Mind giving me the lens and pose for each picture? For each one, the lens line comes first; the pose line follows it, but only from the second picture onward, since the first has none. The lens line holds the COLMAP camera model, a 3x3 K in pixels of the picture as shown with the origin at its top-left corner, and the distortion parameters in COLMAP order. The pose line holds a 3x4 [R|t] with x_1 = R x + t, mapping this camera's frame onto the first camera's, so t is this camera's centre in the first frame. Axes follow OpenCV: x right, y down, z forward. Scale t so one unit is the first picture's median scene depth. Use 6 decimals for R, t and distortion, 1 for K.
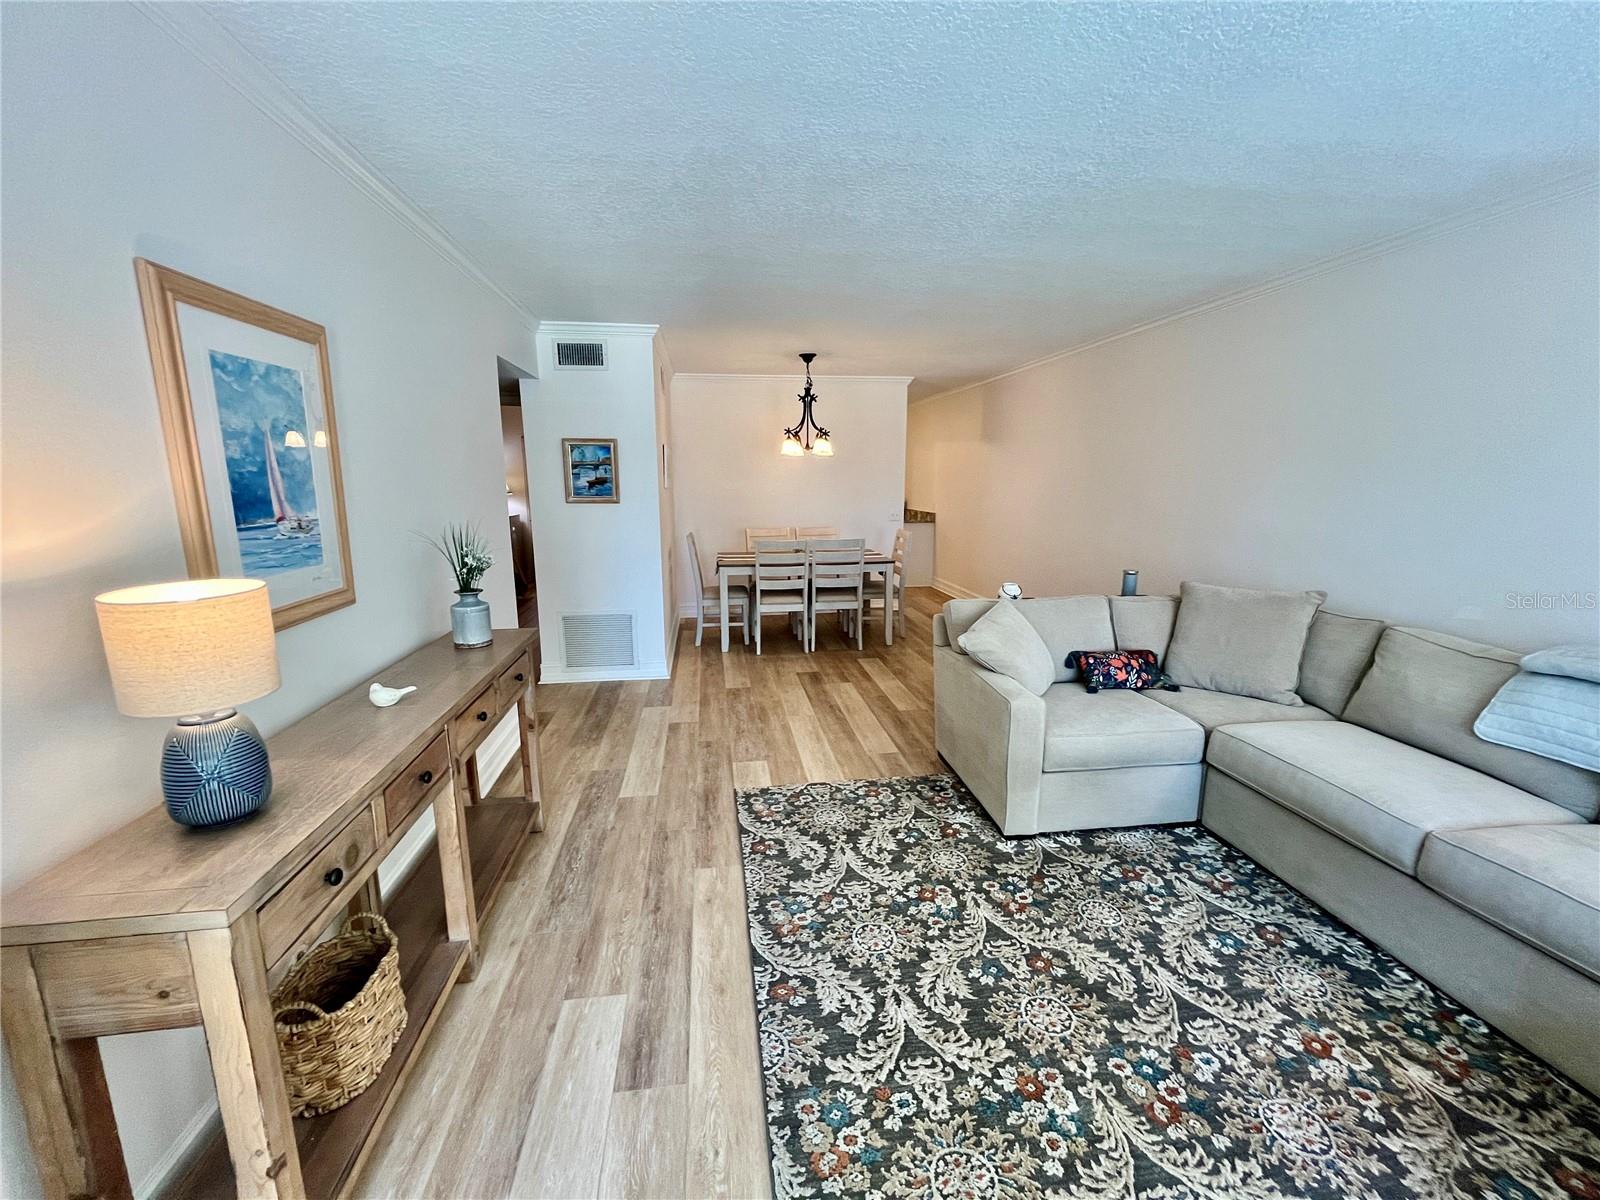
lens RADIAL K [[648.5, 0, 798.6], [0, 648.5, 598.6], [0, 0, 1]] dist [-0.001932, -0.000181]
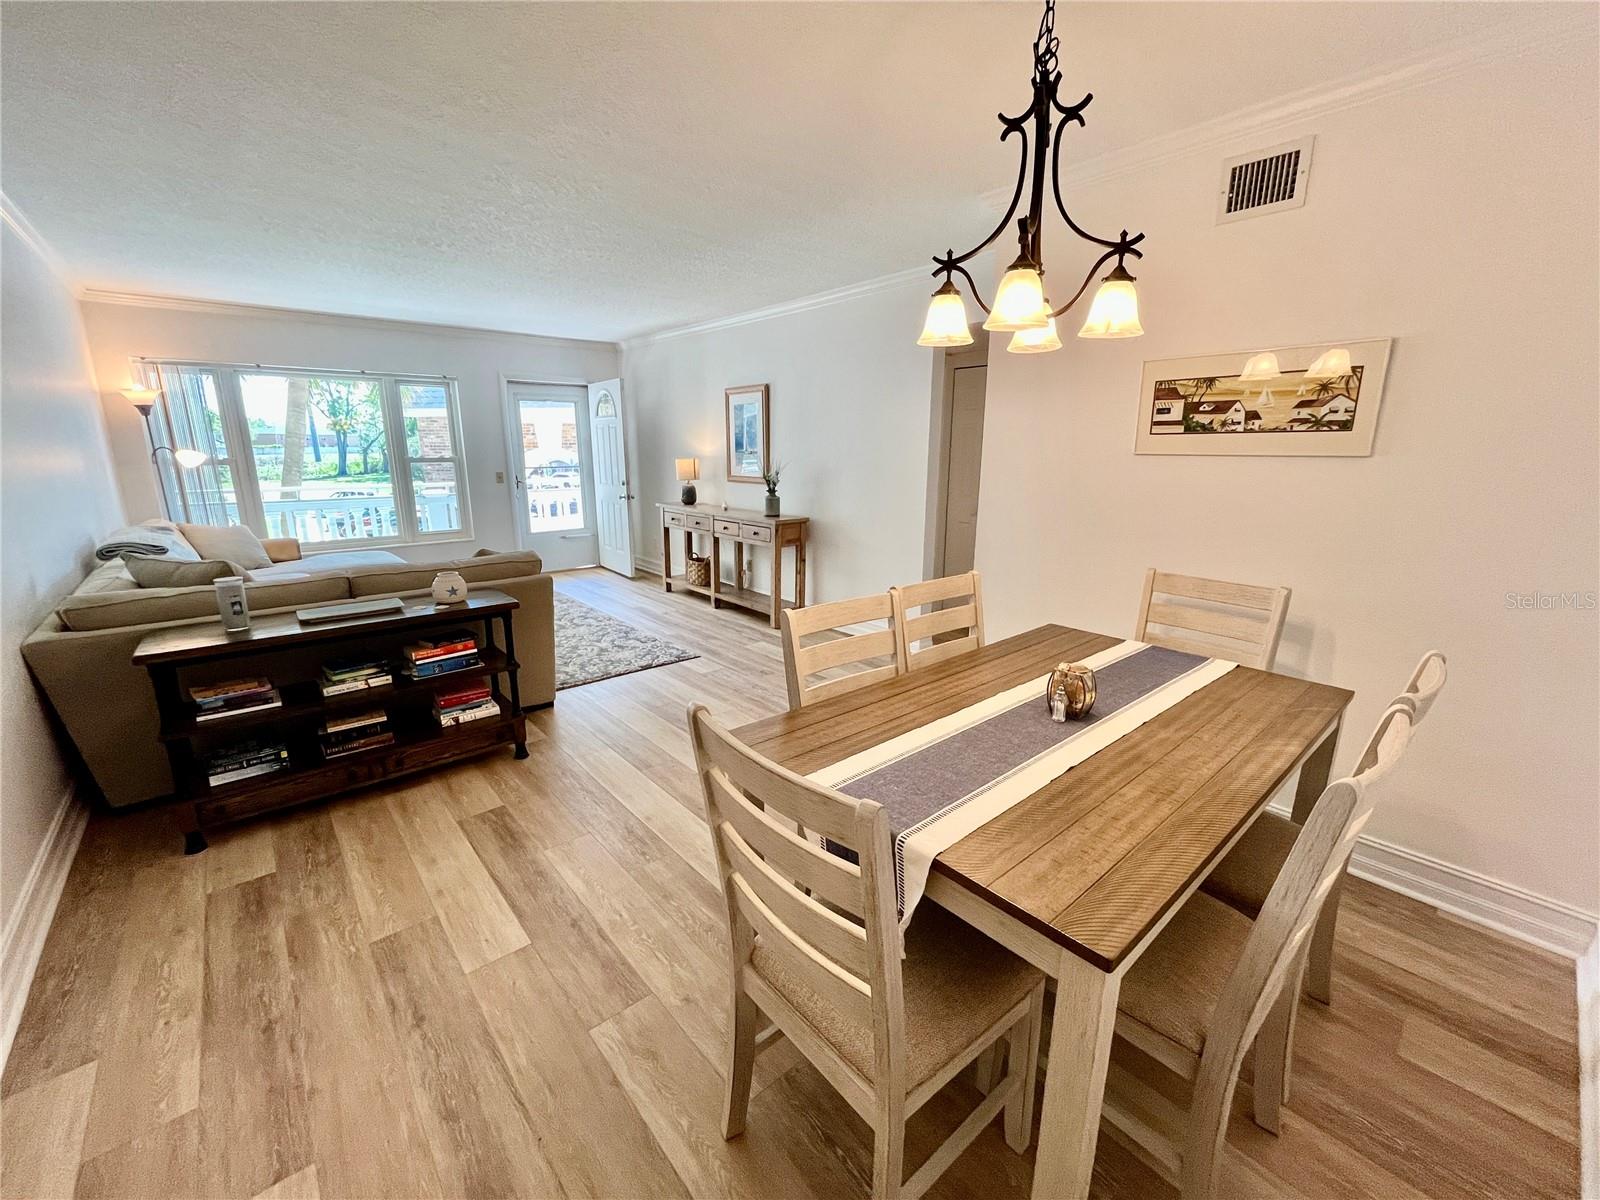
lens RADIAL K [[648.5, 0, 800.4], [0, 648.5, 594.3], [0, 0, 1]] dist [-0.001932, -0.000181]
pose [[-0.837296, 0.123256, -0.532676, 0.630987], [-0.103933, 0.920613, 0.376389, -0.538345], [0.536781, 0.370512, -0.758015, 2.933132]]
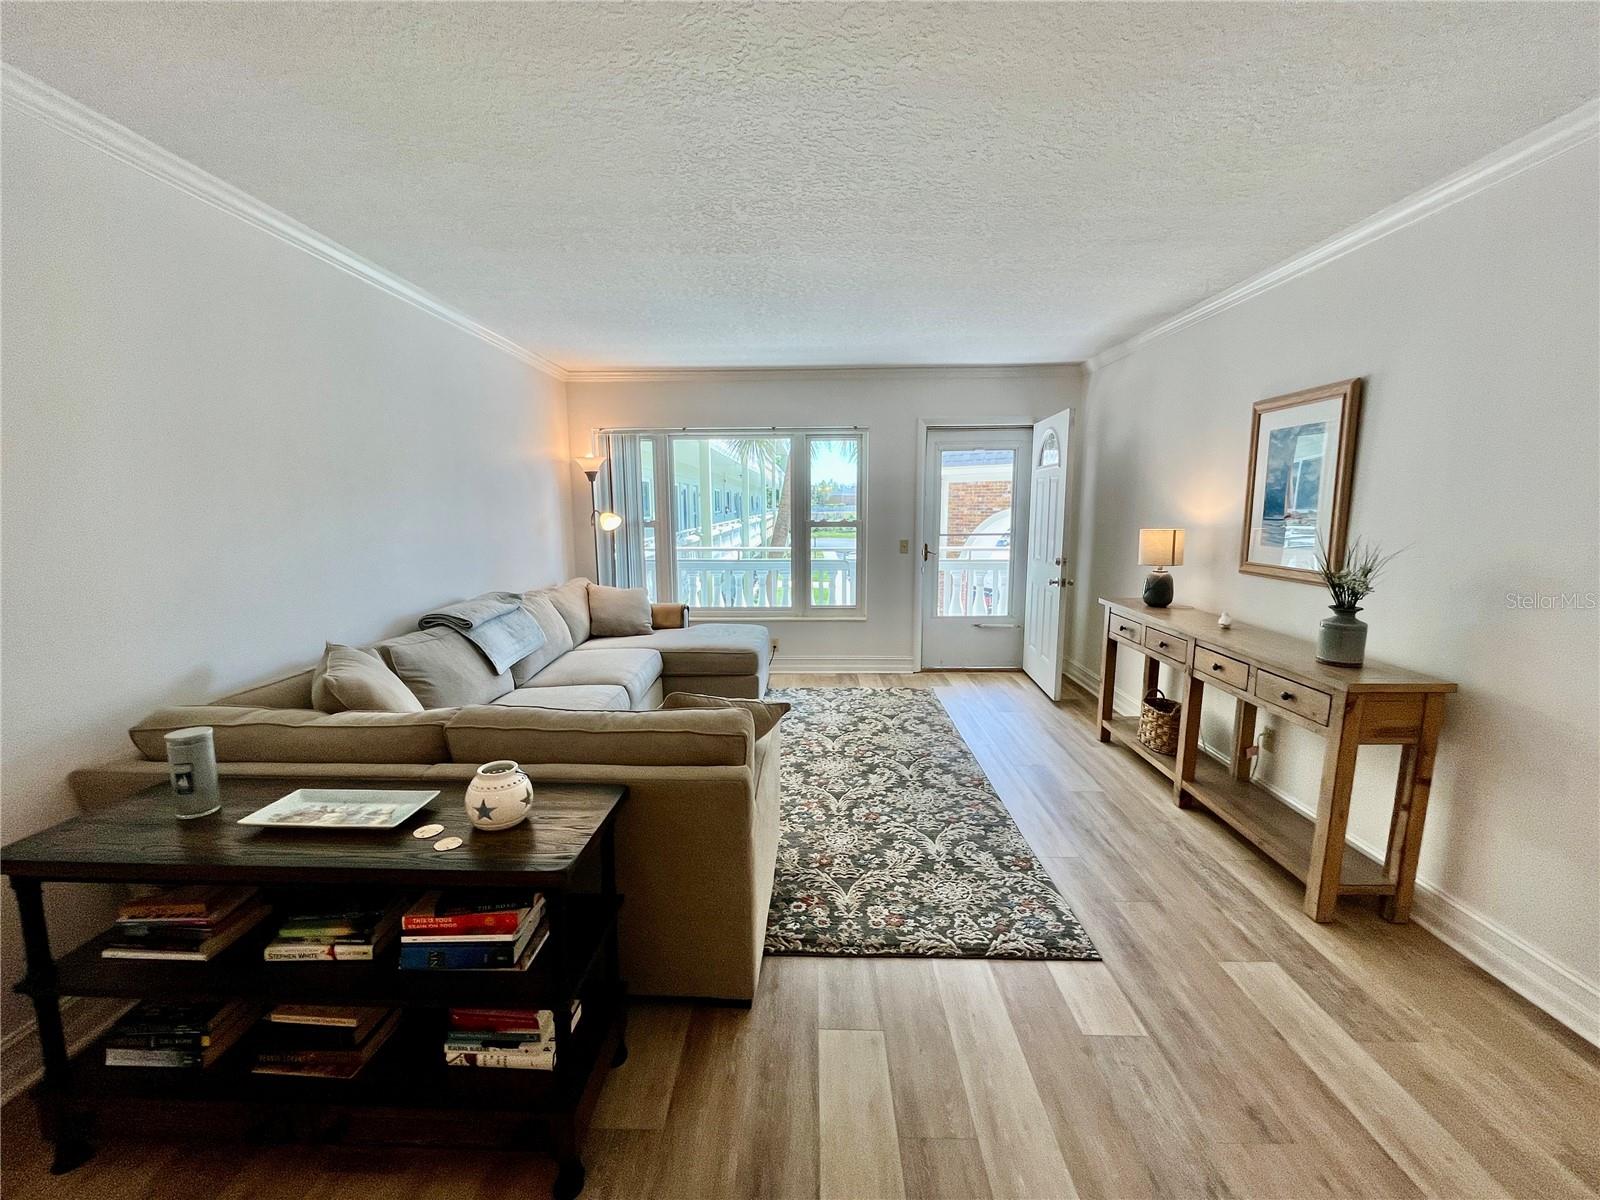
lens RADIAL K [[648.5, 0, 795.9], [0, 648.5, 596.9], [0, 0, 1]] dist [-0.001932, -0.000181]
pose [[-0.986505, -0.016062, 0.162941, 0.147145], [0.038305, 0.944919, 0.325055, -0.387001], [-0.159187, 0.326910, -0.931552, 2.102819]]
